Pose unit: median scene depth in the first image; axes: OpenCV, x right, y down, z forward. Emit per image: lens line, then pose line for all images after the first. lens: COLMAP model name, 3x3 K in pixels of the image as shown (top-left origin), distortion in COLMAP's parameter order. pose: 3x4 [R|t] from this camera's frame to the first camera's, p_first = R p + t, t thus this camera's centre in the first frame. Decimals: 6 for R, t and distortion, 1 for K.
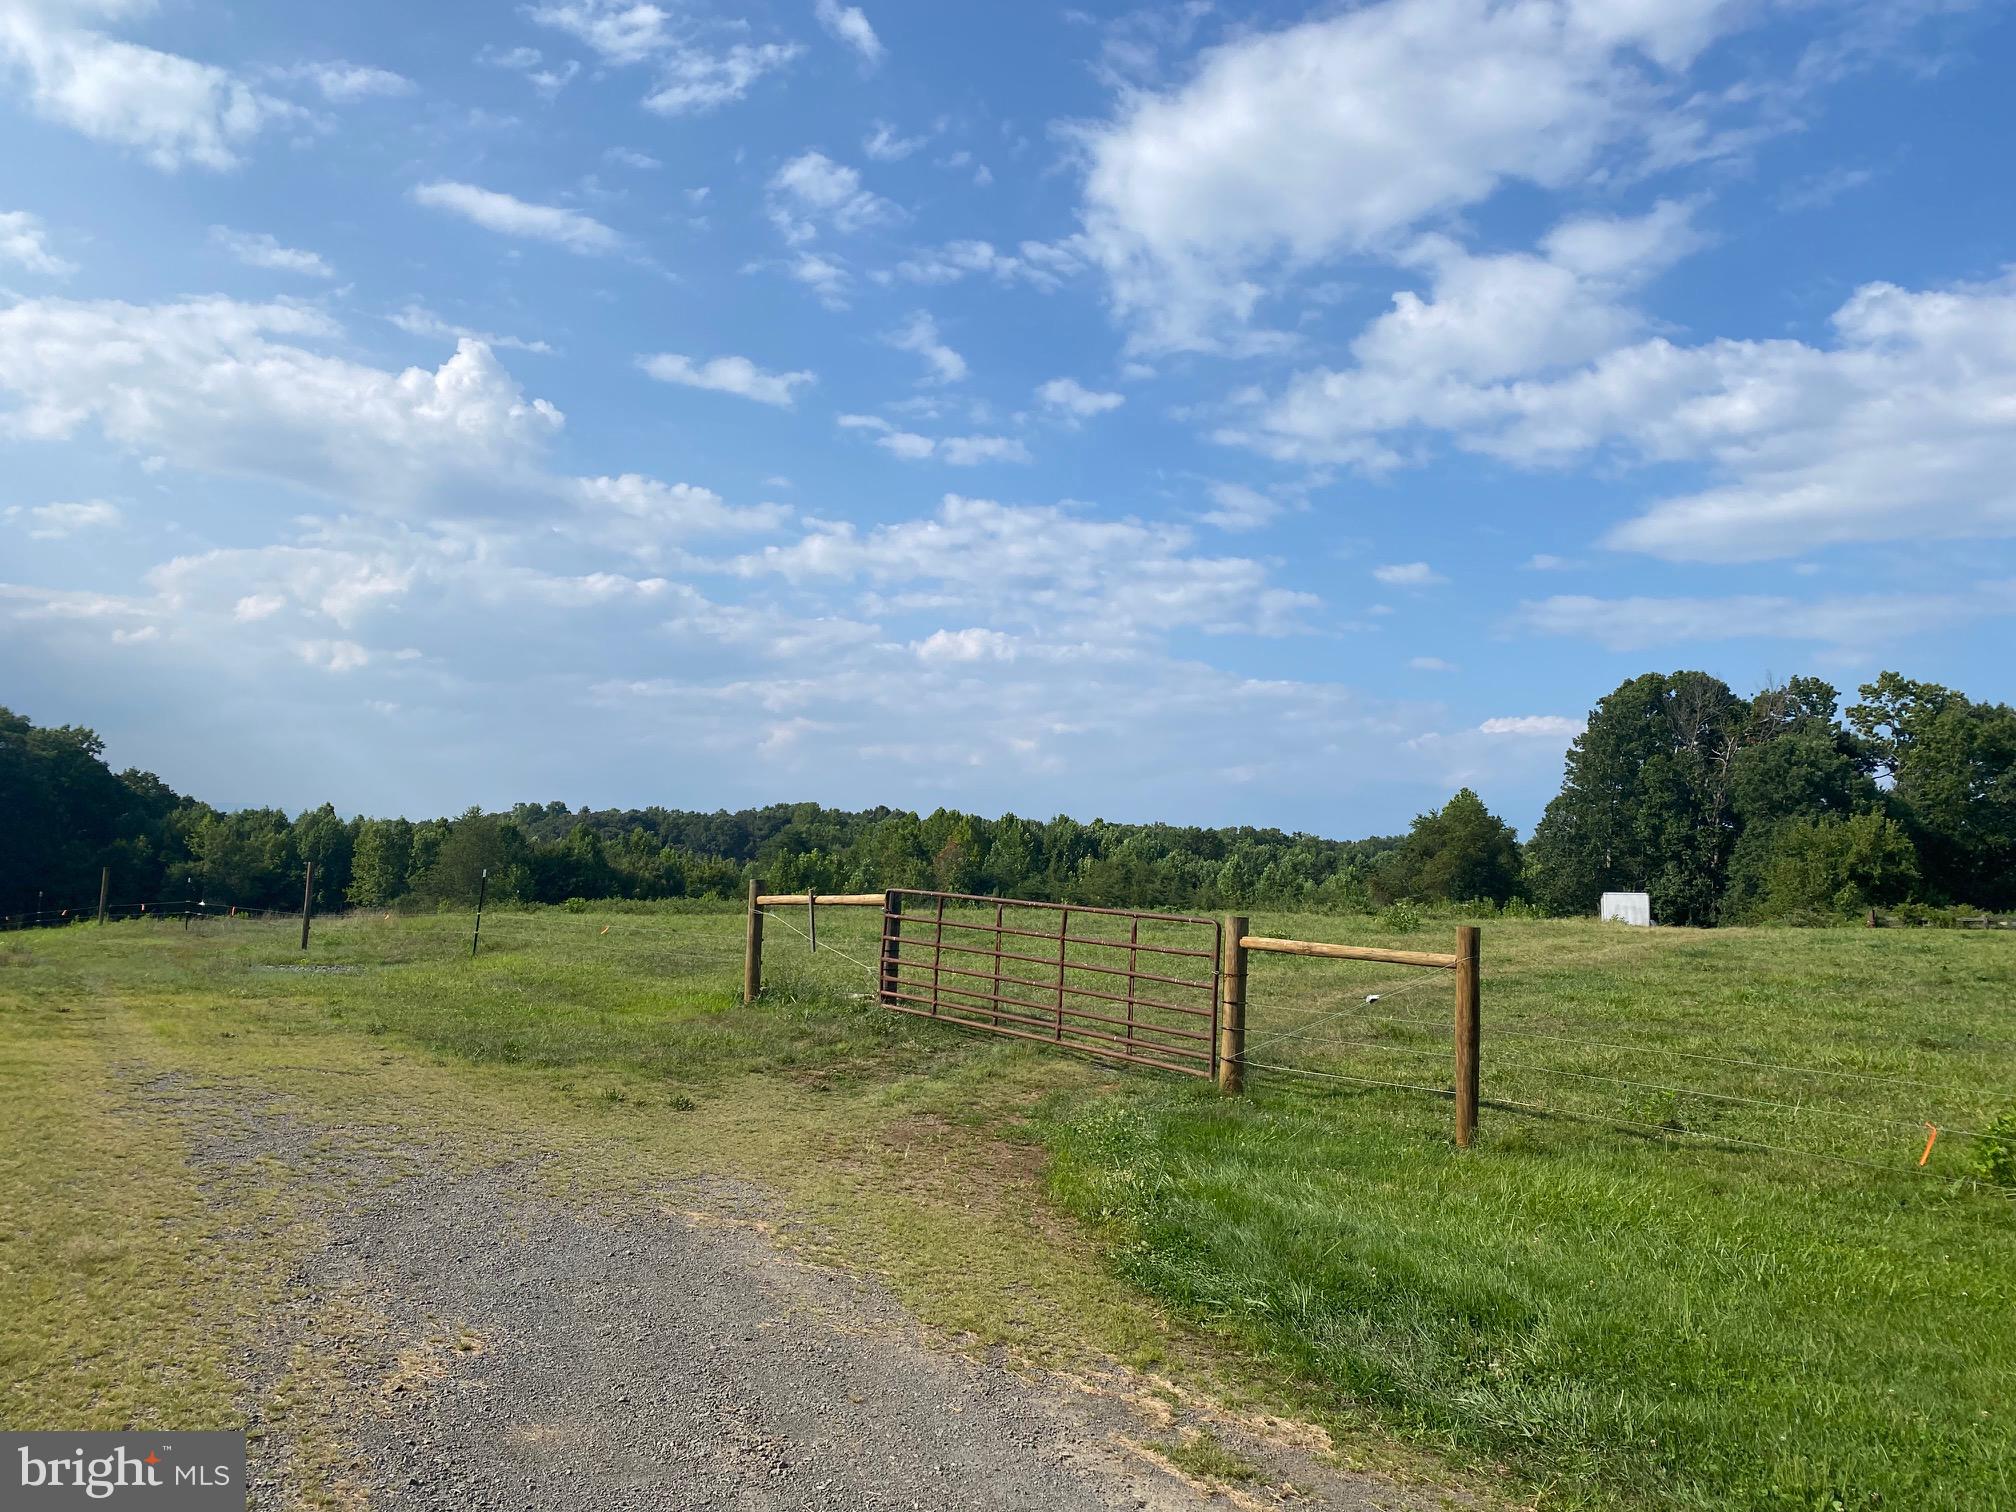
lens RADIAL K [[1505.8, 0, 1011.5], [0, 1505.8, 729.4], [0, 0, 1]] dist [0.107157, -0.171188]
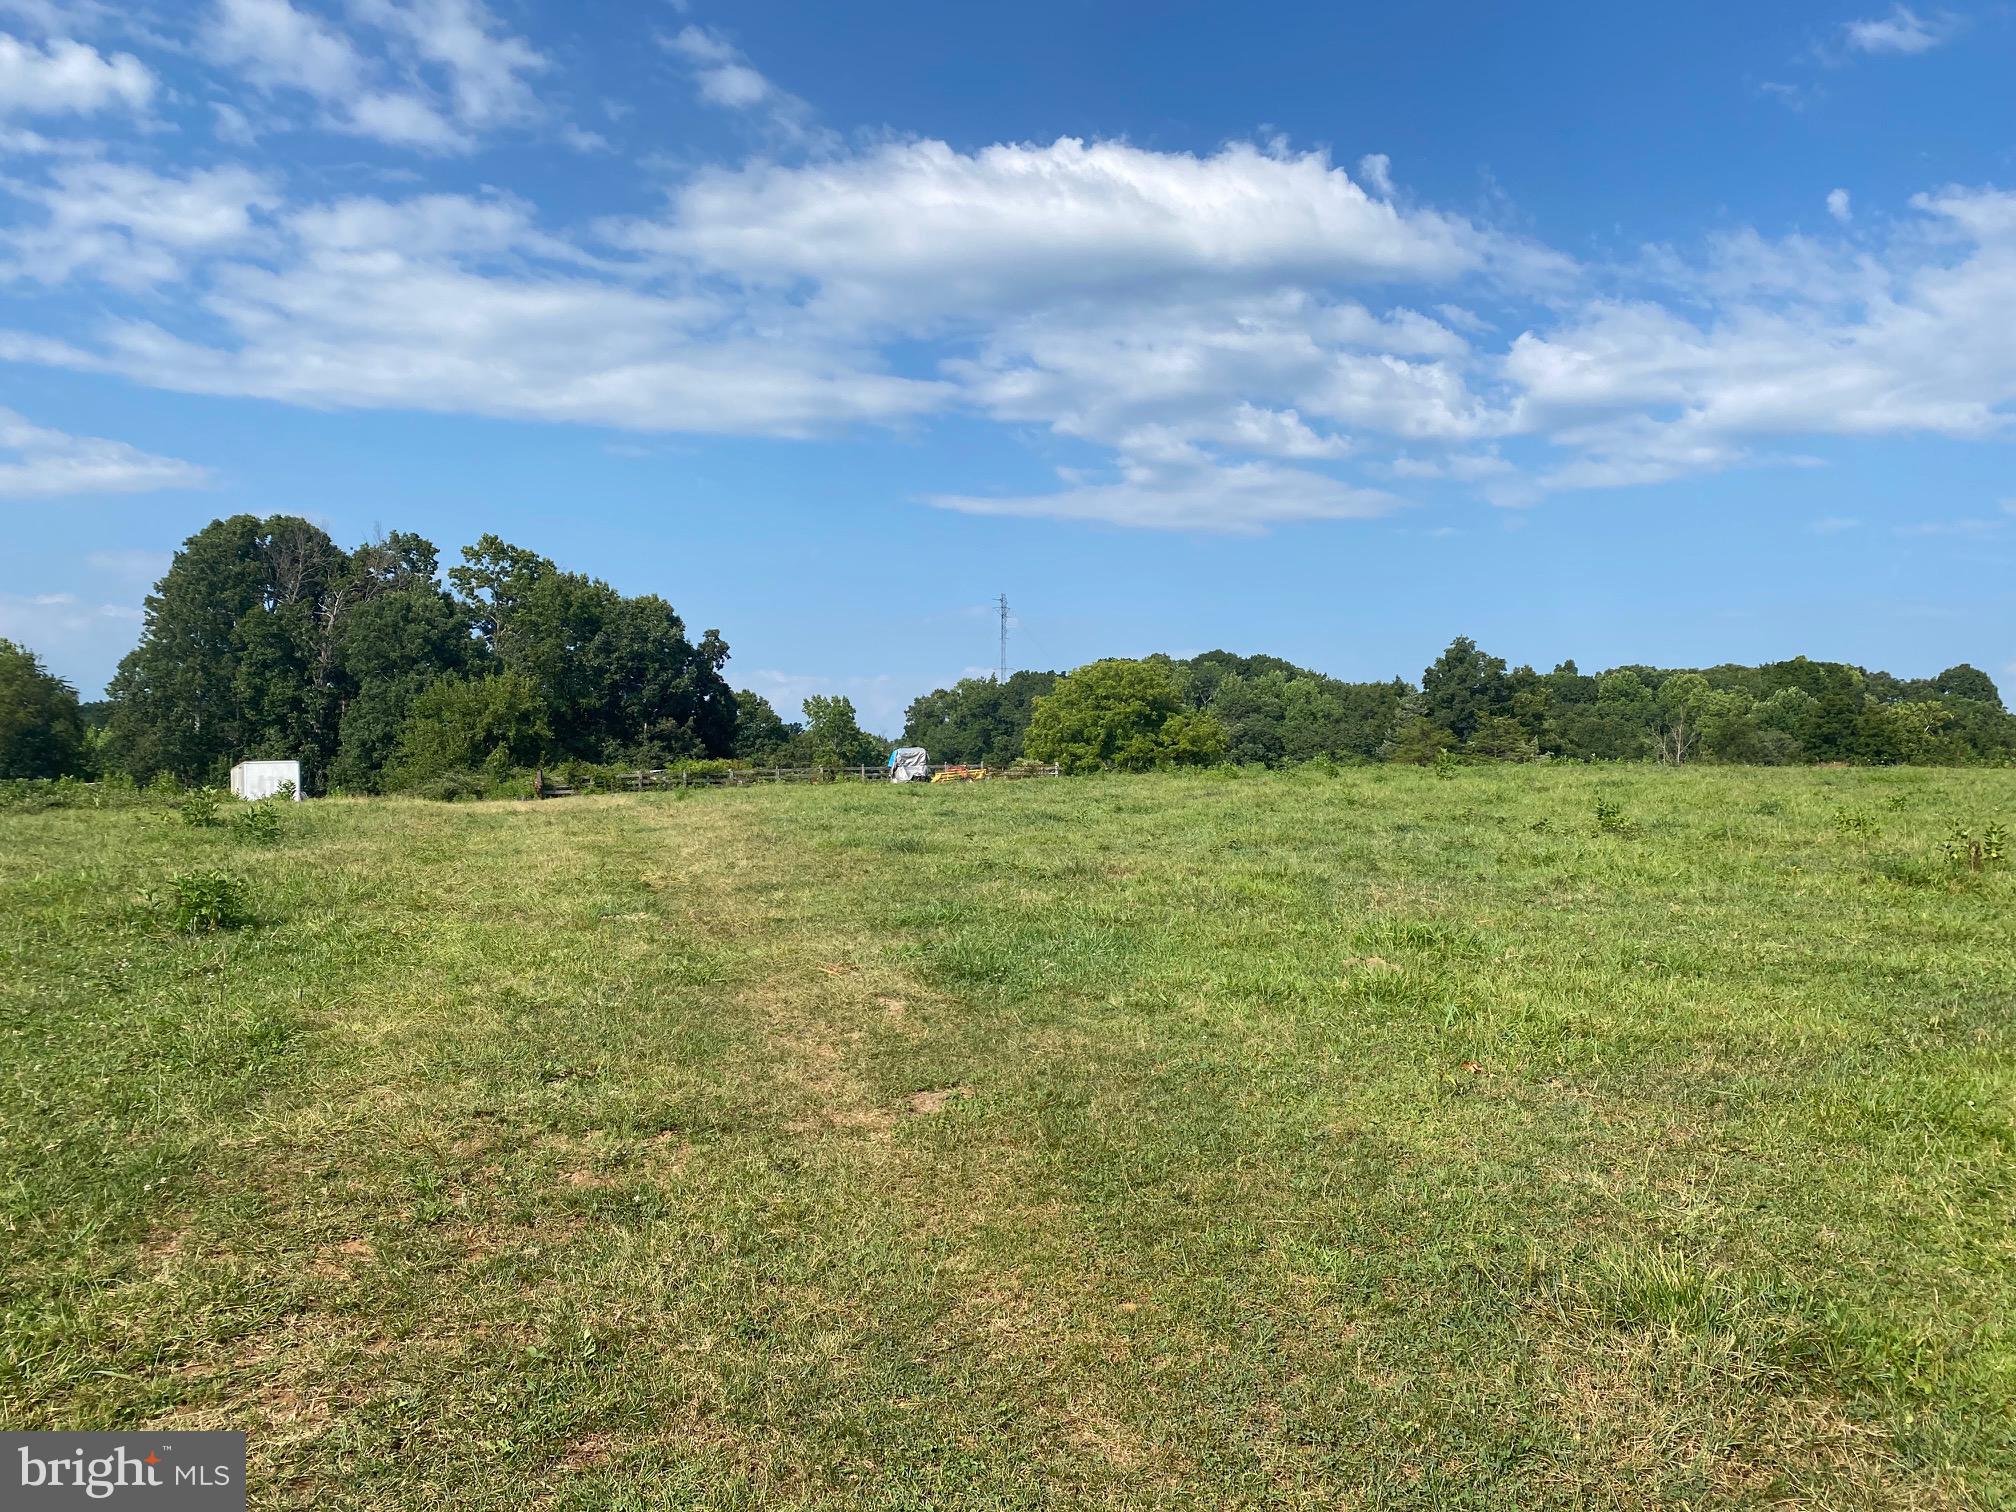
lens RADIAL K [[1504.4, 0, 999.8], [0, 1504.4, 769.1], [0, 0, 1]] dist [0.023290, -0.034848]
pose [[0.623546, -0.035057, 0.781000, 0.003087], [-0.052686, 0.994839, 0.086720, 0.012231], [-0.780009, -0.095222, 0.618481, 0.113759]]
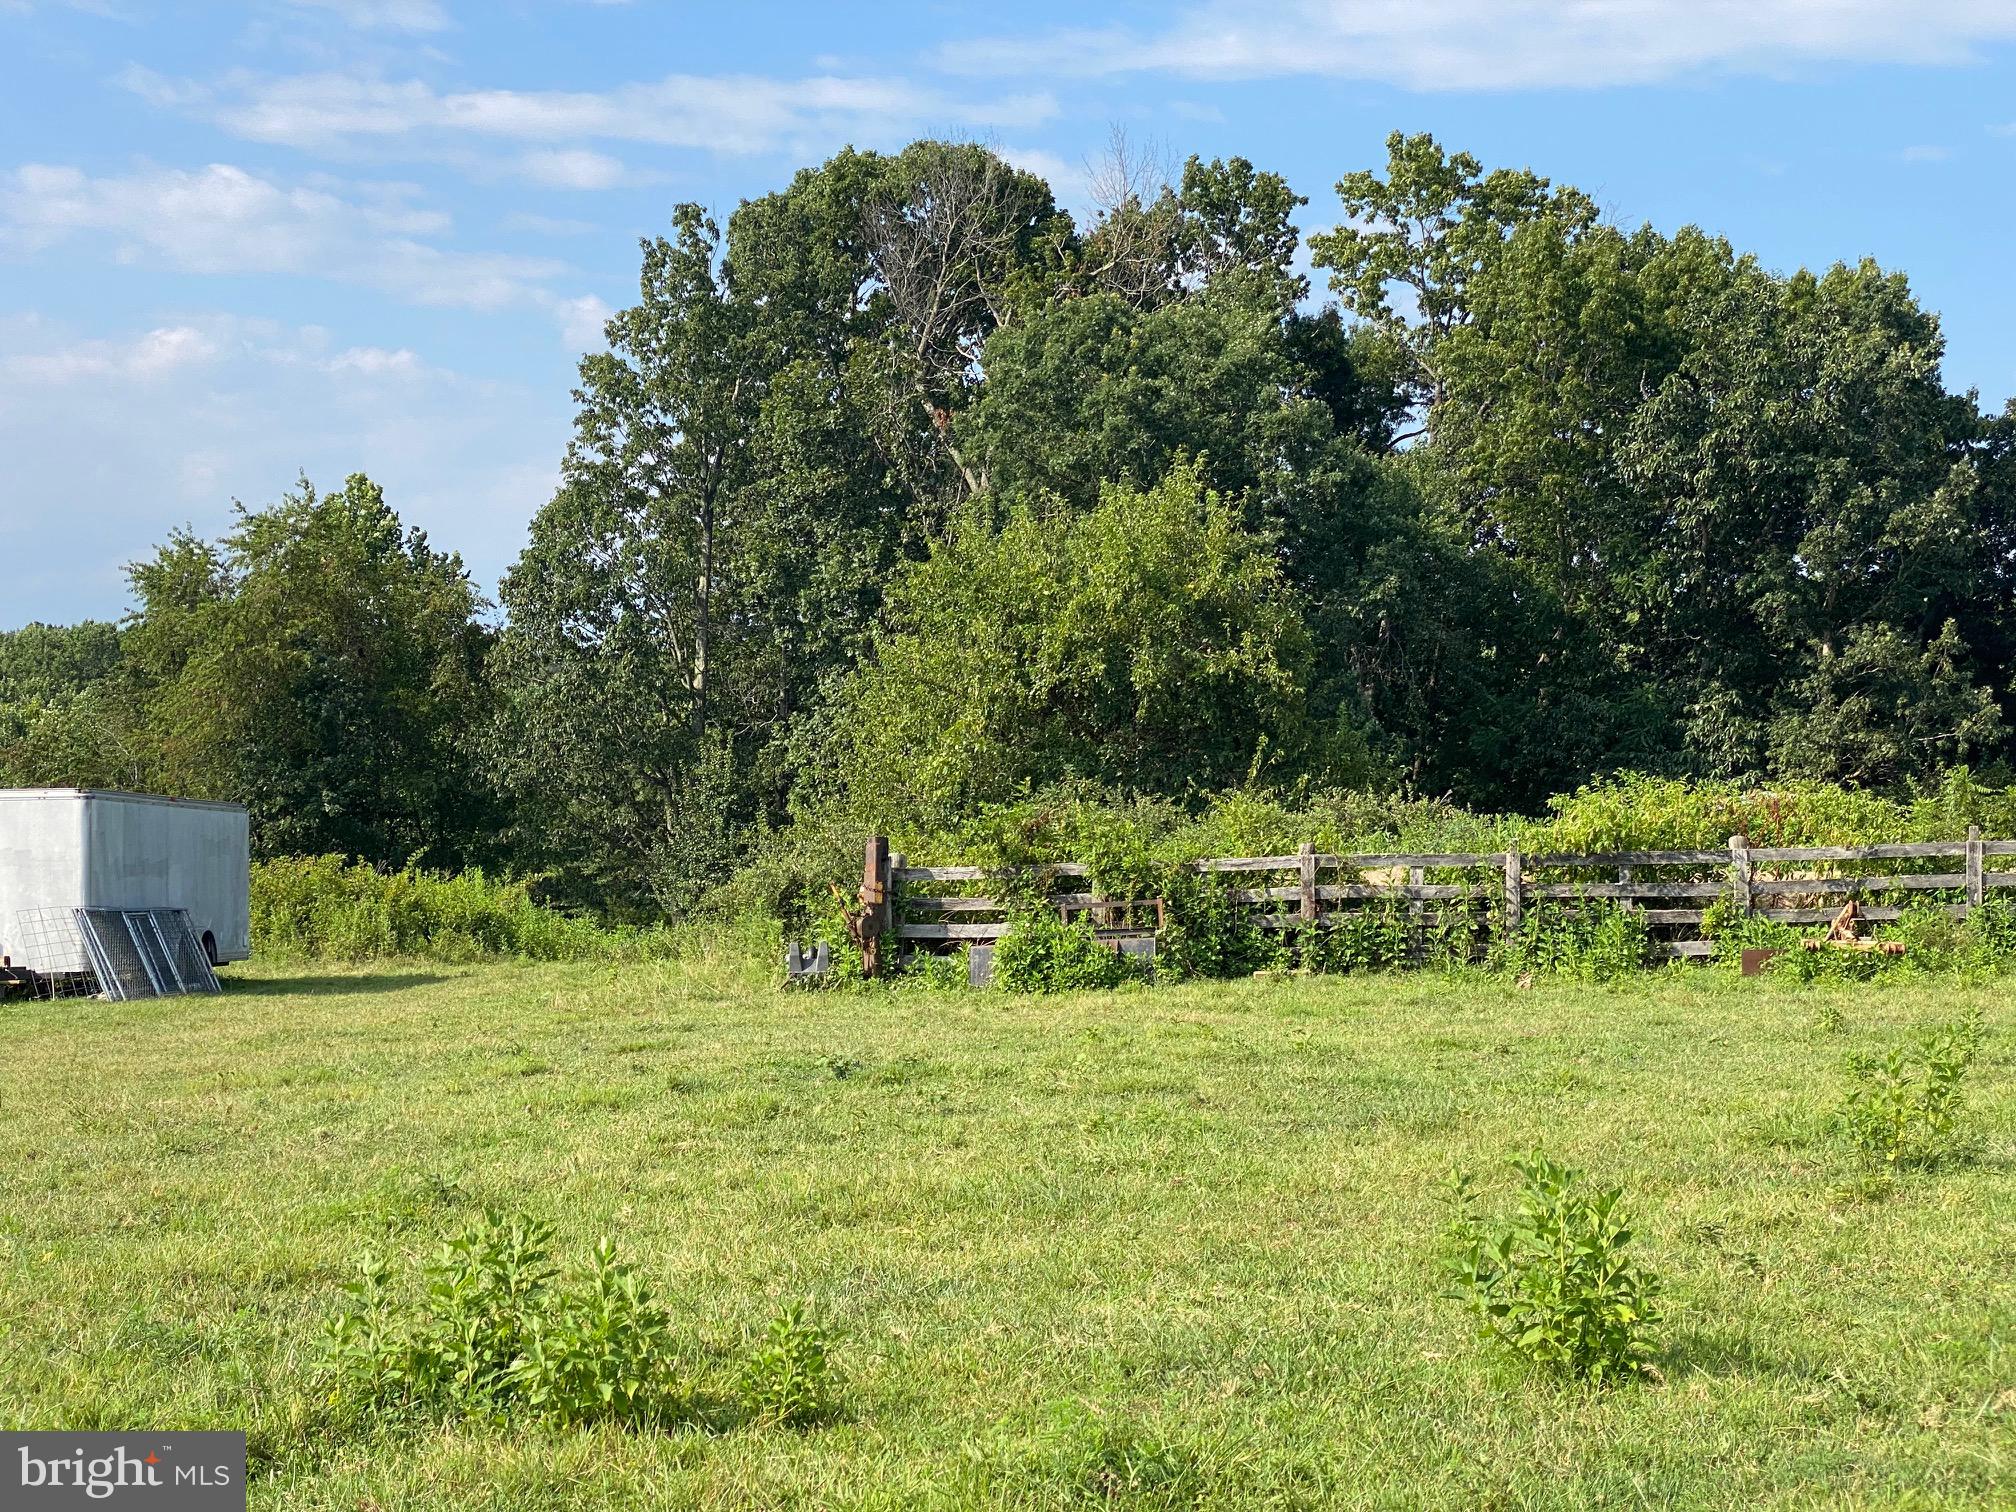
lens RADIAL K [[2755.4, 0, 991.2], [0, 2755.4, 699.8], [0, 0, 1]] dist [0.083095, -0.242235]
pose [[0.963823, -0.026428, 0.265232, 0.291129], [0.003584, 0.996268, 0.086244, 0.039135], [-0.266521, -0.082173, 0.960320, 0.372031]]
